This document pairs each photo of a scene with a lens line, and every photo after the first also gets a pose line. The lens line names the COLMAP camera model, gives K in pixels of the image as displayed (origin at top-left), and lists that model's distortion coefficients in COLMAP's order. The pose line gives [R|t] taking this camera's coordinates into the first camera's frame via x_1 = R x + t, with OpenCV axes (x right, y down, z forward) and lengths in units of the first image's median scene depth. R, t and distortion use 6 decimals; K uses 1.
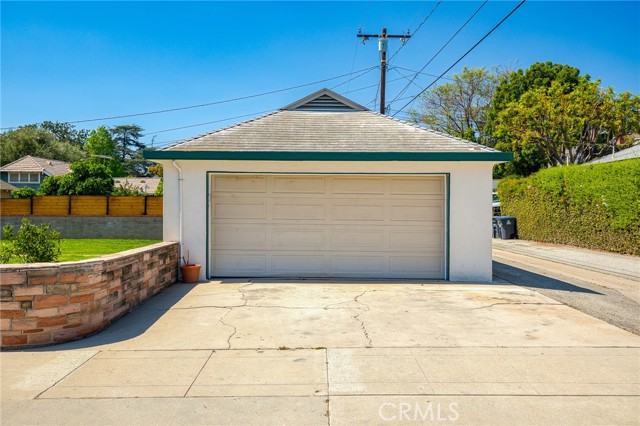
lens RADIAL K [[610.1, 0, 320.5], [0, 610.1, 210.2], [0, 0, 1]] dist [0.006228, 0.000000]
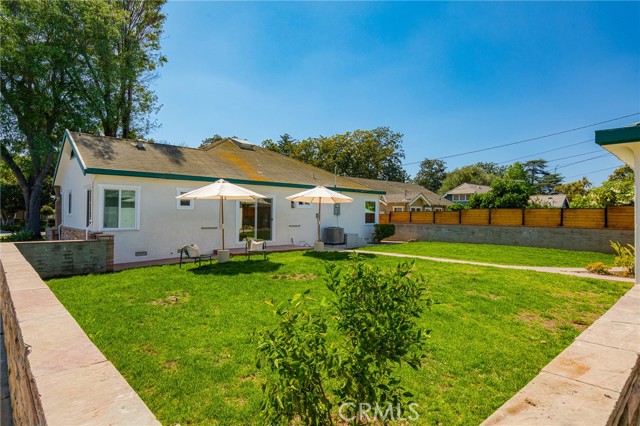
lens RADIAL K [[360.1, 0, 319.8], [0, 360.1, 211.2], [0, 0, 1]] dist [-0.004464, -0.000492]
pose [[0.664738, -0.005269, -0.747058, -0.094605], [-0.009100, 0.999844, -0.015148, -0.004746], [0.747021, 0.016868, 0.664586, 0.255658]]
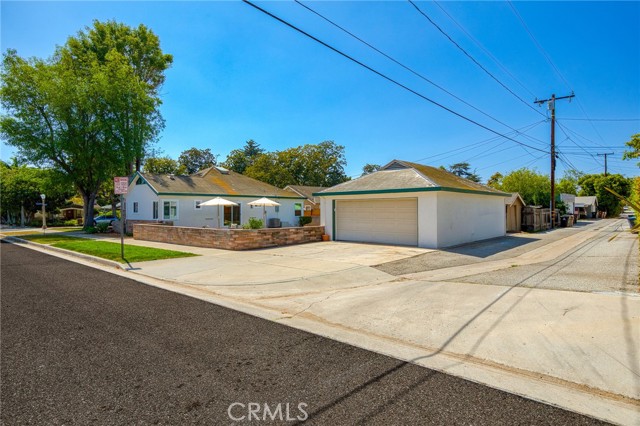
lens RADIAL K [[360.1, 0, 320.9], [0, 360.1, 212.9], [0, 0, 1]] dist [-0.004464, -0.000492]
pose [[0.729169, -0.003188, -0.684326, 0.398990], [0.005267, 0.999986, 0.000954, -0.003913], [0.684313, -0.004300, 0.729176, -0.082251]]
